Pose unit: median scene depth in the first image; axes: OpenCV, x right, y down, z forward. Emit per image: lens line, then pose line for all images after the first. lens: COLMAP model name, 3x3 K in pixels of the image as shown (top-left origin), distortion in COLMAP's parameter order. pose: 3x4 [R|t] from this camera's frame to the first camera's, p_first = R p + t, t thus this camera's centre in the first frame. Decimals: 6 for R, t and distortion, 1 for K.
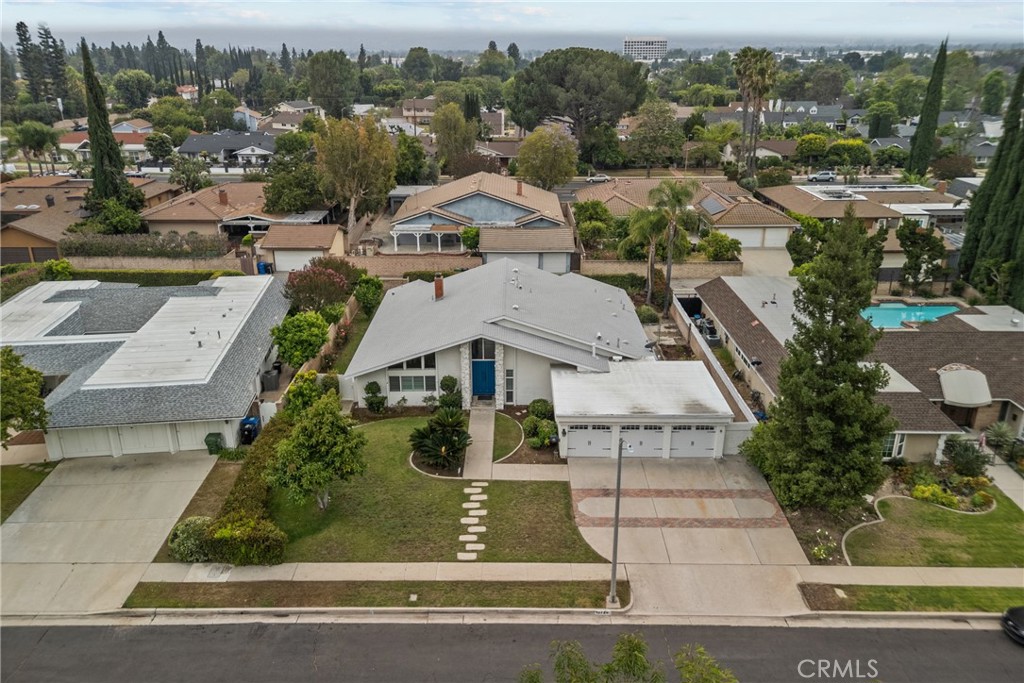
lens RADIAL K [[735.0, 0, 510.9], [0, 735.0, 342.8], [0, 0, 1]] dist [0.061689, -0.032160]
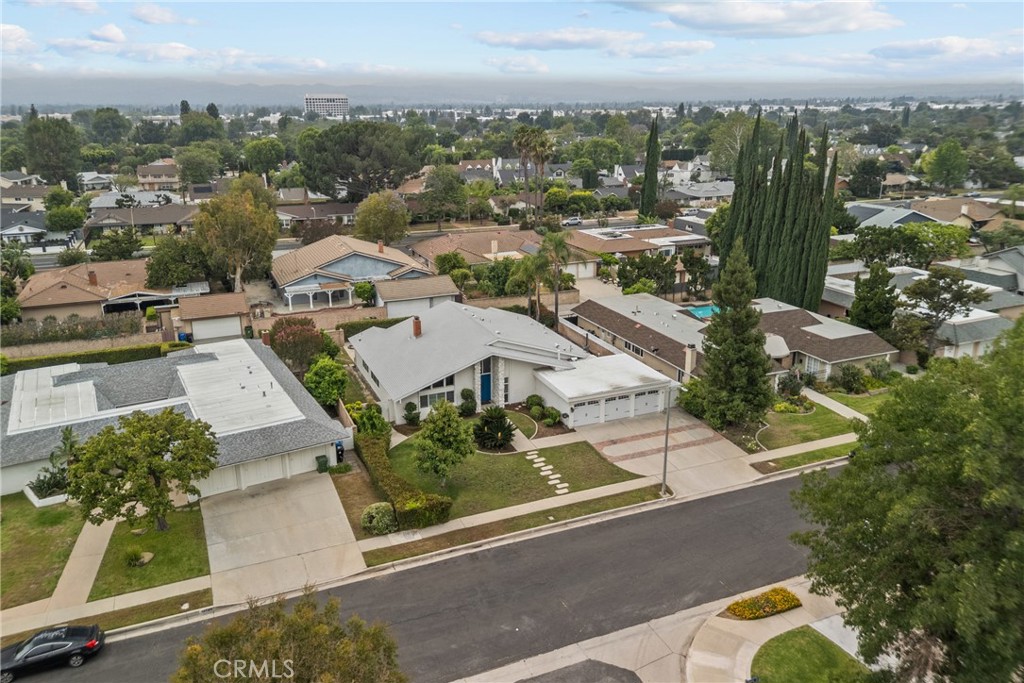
lens RADIAL K [[735.0, 0, 507.3], [0, 735.0, 342.3], [0, 0, 1]] dist [0.061689, -0.032160]
pose [[0.919214, -0.124198, 0.373658, -0.498621], [0.148754, 0.988163, -0.037490, 0.023090], [-0.364579, 0.090044, 0.926808, -0.264473]]
